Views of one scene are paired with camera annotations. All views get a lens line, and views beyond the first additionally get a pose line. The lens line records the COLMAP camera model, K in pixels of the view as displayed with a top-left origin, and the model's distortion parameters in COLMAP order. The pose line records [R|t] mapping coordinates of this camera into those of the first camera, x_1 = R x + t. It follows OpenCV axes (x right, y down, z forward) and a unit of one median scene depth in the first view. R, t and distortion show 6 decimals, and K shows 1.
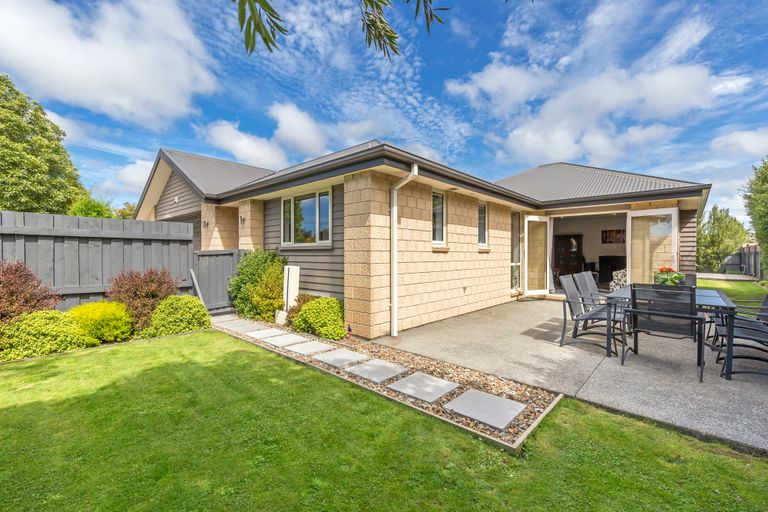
lens RADIAL K [[334.2, 0, 384.0], [0, 334.2, 256.0], [0, 0, 1]] dist [0.000425, -0.000614]
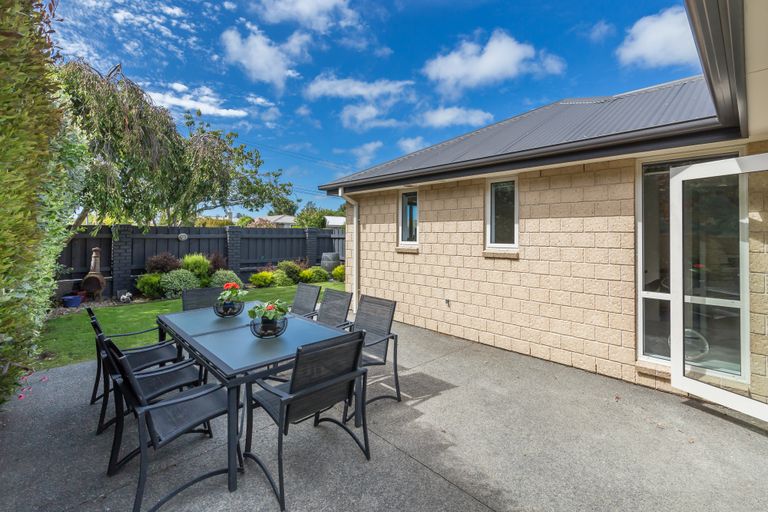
lens RADIAL K [[334.2, 0, 384.0], [0, 334.2, 256.0], [0, 0, 1]] dist [0.000425, -0.000614]
pose [[-0.037828, -0.003814, -0.999277, 1.032296], [-0.076170, 0.997094, -0.000923, 0.002670], [0.996377, 0.076080, -0.038008, 0.879100]]
